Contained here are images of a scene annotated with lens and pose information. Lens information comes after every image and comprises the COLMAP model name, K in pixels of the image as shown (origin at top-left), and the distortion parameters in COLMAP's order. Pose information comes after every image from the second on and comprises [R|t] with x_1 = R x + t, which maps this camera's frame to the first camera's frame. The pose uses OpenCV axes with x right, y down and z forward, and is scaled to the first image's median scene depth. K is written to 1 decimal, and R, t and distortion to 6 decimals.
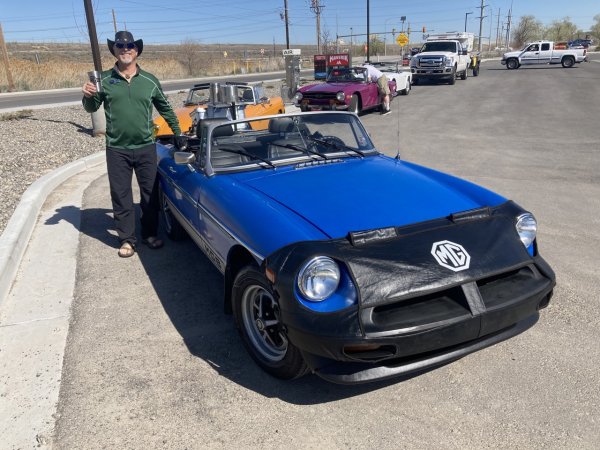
lens RADIAL K [[488.3, 0, 297.5], [0, 488.3, 221.7], [0, 0, 1]] dist [0.037426, -0.032275]
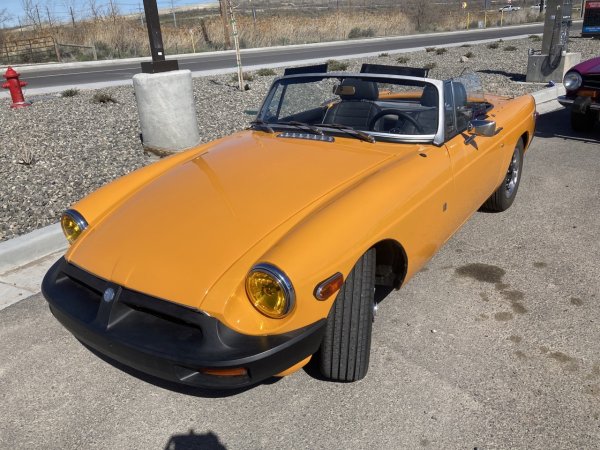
lens RADIAL K [[488.3, 0, 303.3], [0, 488.3, 226.8], [0, 0, 1]] dist [0.037426, -0.032275]
pose [[0.908227, 0.153253, -0.389406, -0.035479], [-0.117293, 0.986456, 0.114658, -0.203477], [0.401704, -0.058461, 0.913902, 0.656568]]
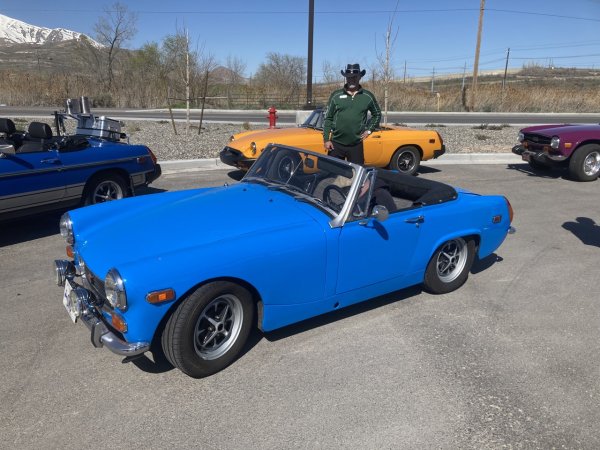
lens RADIAL K [[488.3, 0, 297.3], [0, 488.3, 229.4], [0, 0, 1]] dist [0.037426, -0.032275]
pose [[0.547240, 0.268402, -0.792773, 0.641919], [-0.294517, 0.948361, 0.117777, -0.145456], [0.783446, 0.169033, 0.598030, 0.396295]]
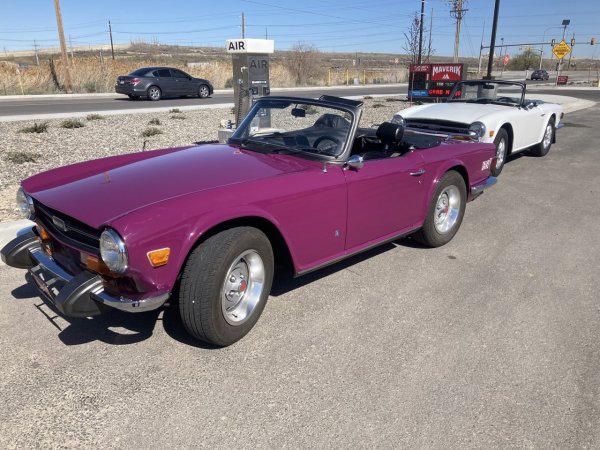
lens RADIAL K [[488.3, 0, 303.0], [0, 488.3, 230.3], [0, 0, 1]] dist [0.037426, -0.032275]
pose [[0.964393, 0.119382, -0.235996, 0.270088], [-0.119752, 0.992721, 0.012819, -0.364391], [0.235809, 0.015899, 0.971669, 1.099941]]
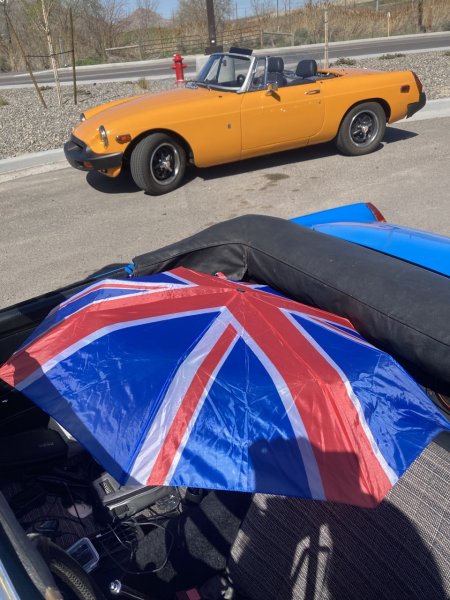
lens RADIAL K [[488.3, 0, 223.9], [0, 488.3, 294.5], [0, 0, 1]] dist [0.037426, -0.032275]
pose [[0.544272, 0.389949, -0.742770, 0.391246], [-0.203746, 0.920335, 0.333872, -0.200539], [0.813791, -0.030381, 0.580363, 0.625272]]
